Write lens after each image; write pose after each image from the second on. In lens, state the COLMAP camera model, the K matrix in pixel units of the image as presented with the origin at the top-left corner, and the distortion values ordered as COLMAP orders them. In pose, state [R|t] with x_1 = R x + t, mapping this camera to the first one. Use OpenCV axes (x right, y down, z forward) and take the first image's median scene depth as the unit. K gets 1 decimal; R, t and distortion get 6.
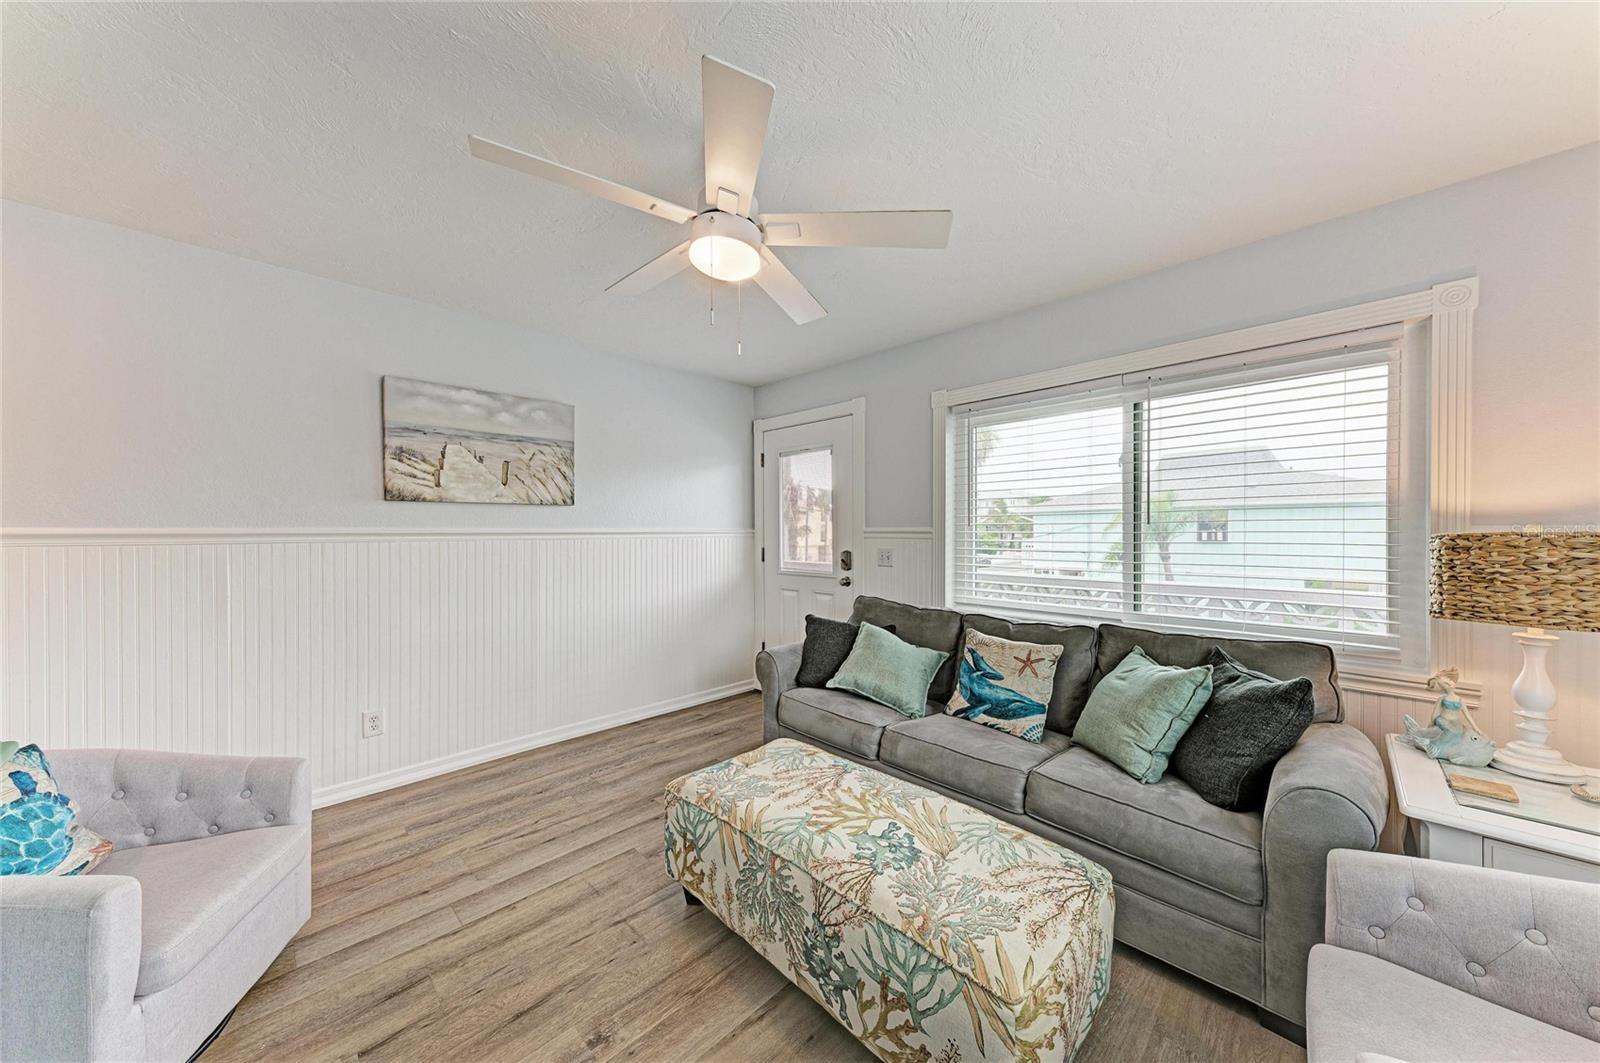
lens RADIAL K [[538.0, 0, 806.8], [0, 538.0, 535.1], [0, 0, 1]] dist [0.016251, -0.002493]
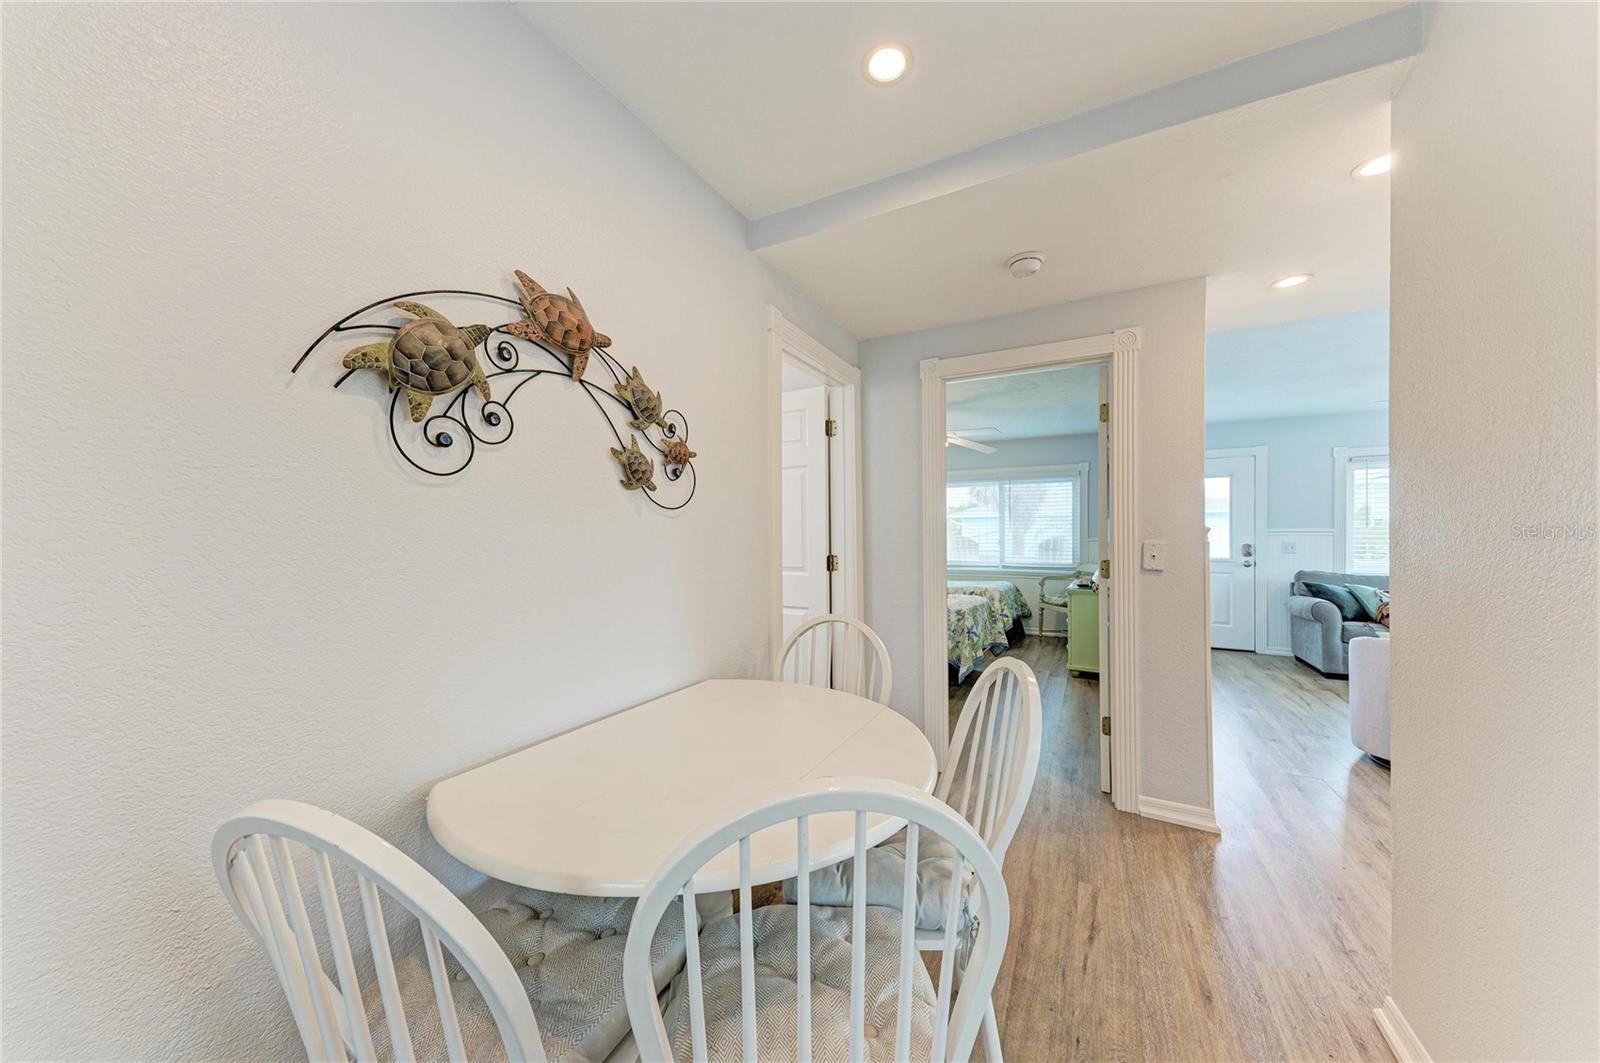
lens RADIAL K [[538.0, 0, 813.3], [0, 538.0, 530.3], [0, 0, 1]] dist [0.016251, -0.002493]
pose [[0.959232, -0.008342, 0.282497, -3.359506], [0.011415, 0.999892, -0.009232, -0.021356], [-0.282390, 0.012080, 0.959224, -0.307005]]
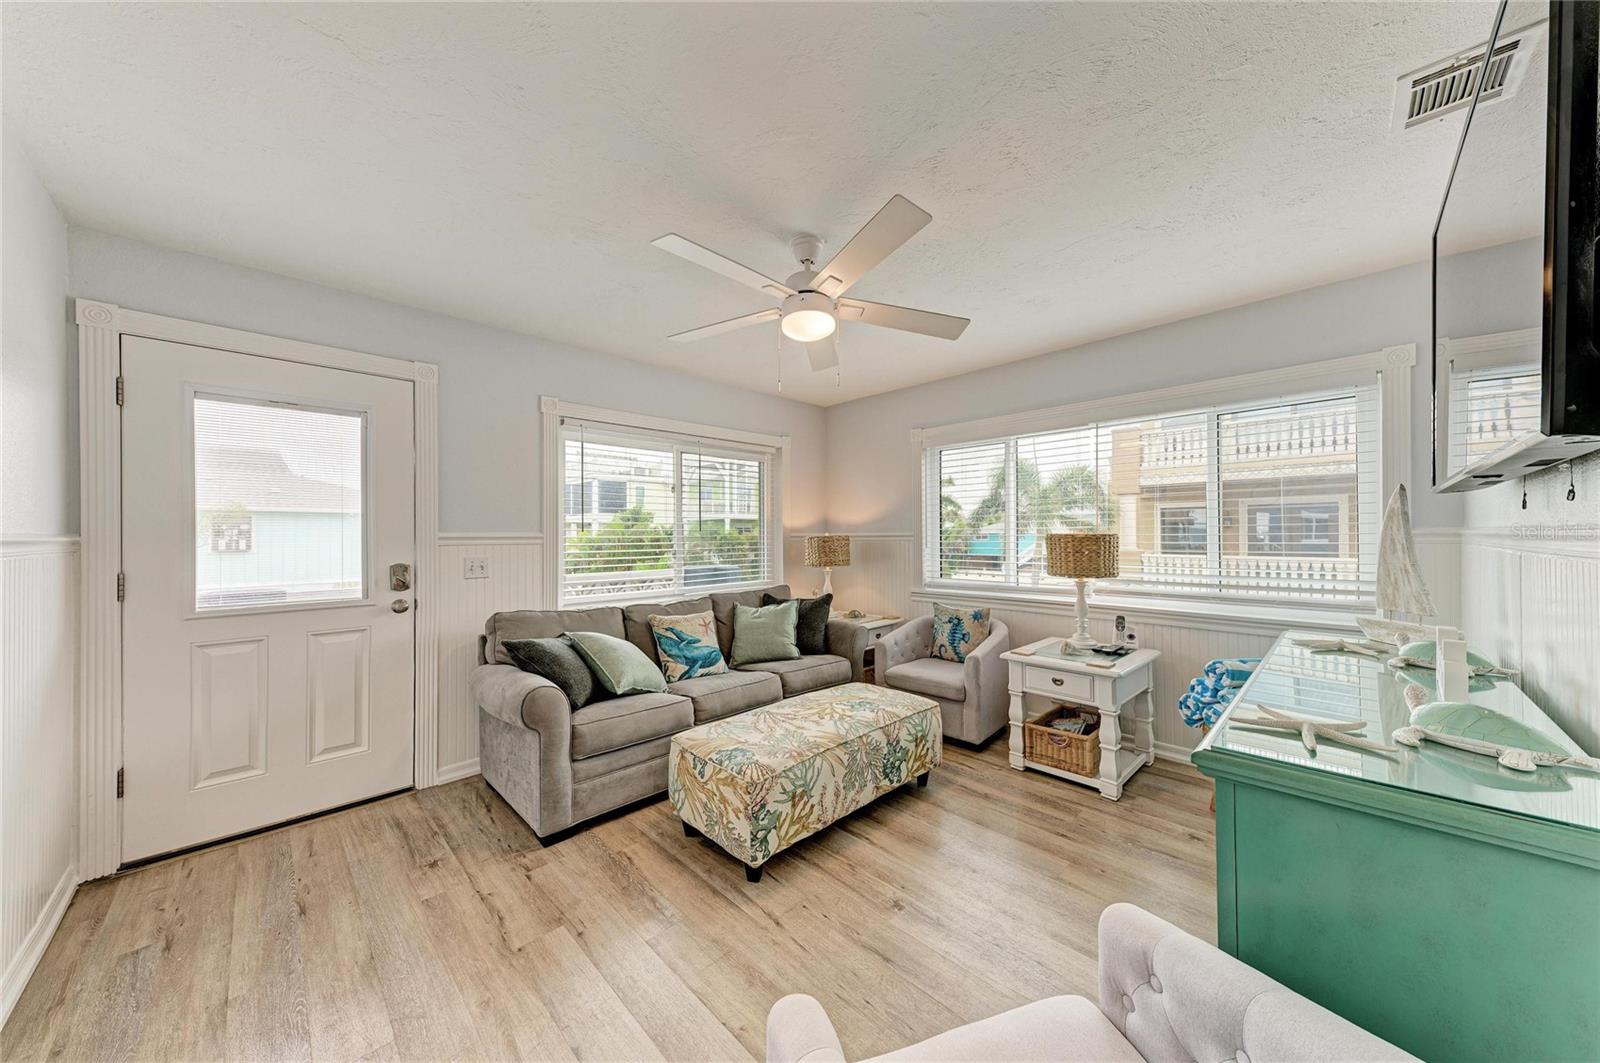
lens RADIAL K [[538.0, 0, 796.0], [0, 538.0, 538.5], [0, 0, 1]] dist [0.016251, -0.002493]
pose [[0.023418, -0.004826, 0.999714, -1.391526], [0.013339, 0.999901, 0.004515, -0.003578], [-0.999637, 0.013229, 0.023480, 0.965277]]
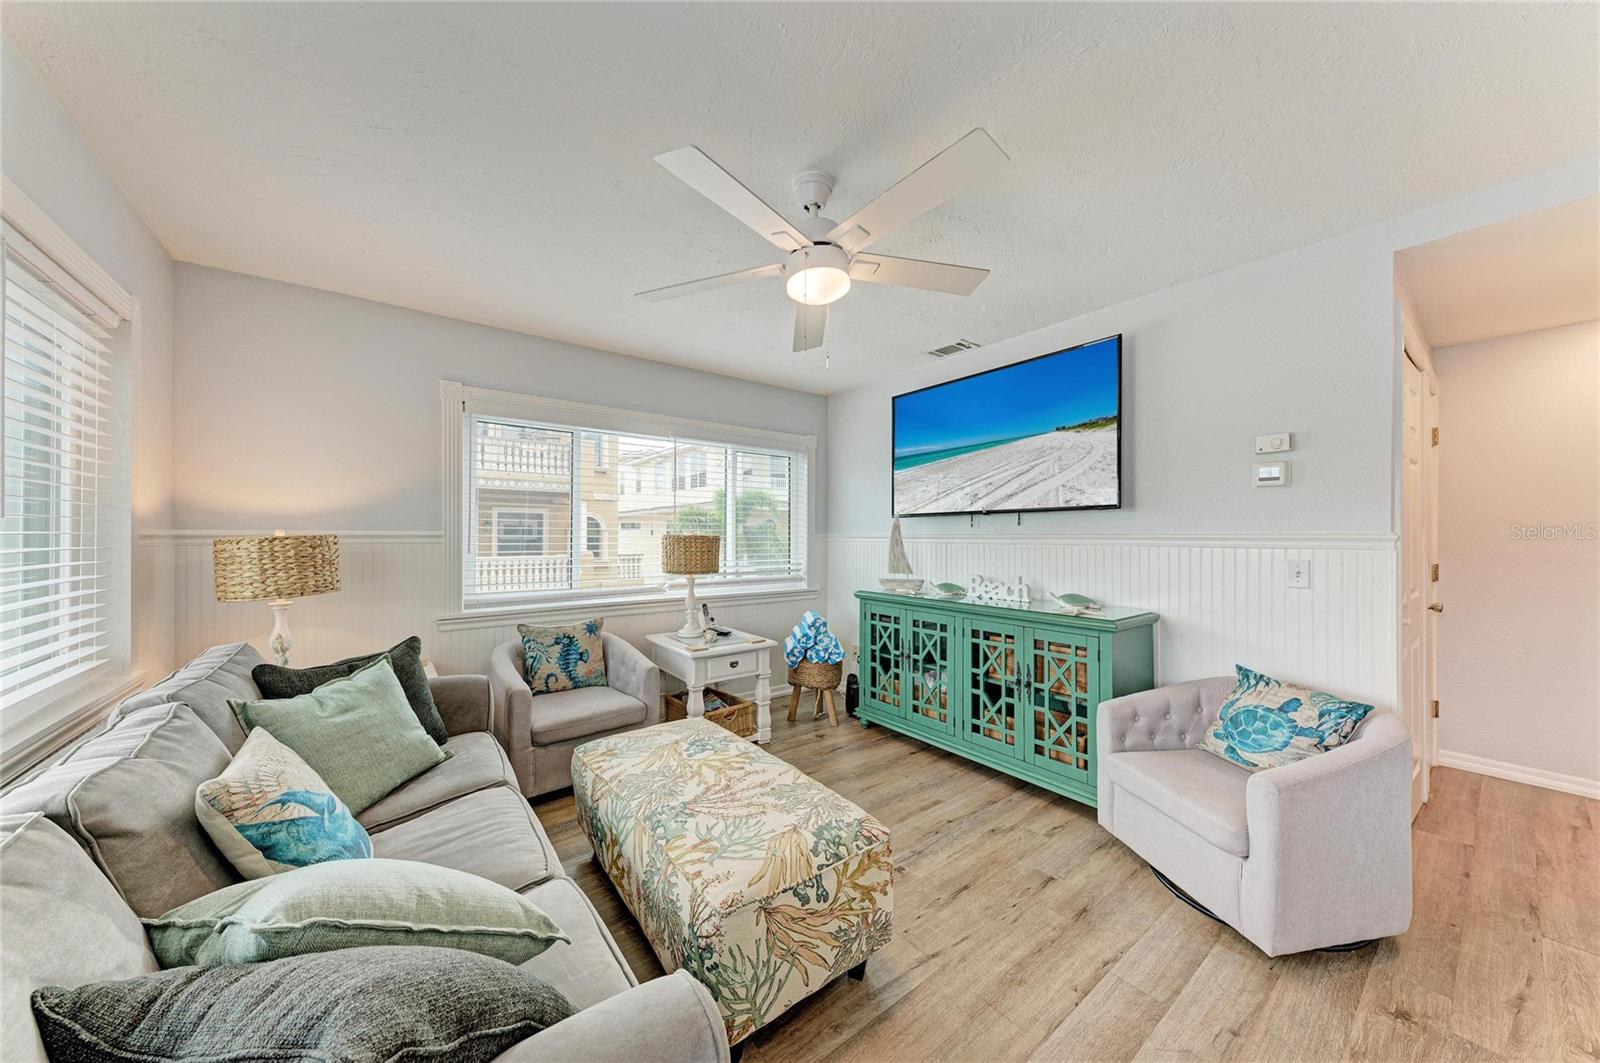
lens RADIAL K [[538.0, 0, 806.6], [0, 538.0, 536.4], [0, 0, 1]] dist [0.016251, -0.002493]
pose [[-0.990866, -0.000582, 0.134852, -0.264612], [0.000408, 0.999973, 0.007312, -0.008423], [-0.134853, 0.007300, -0.990839, 2.007684]]
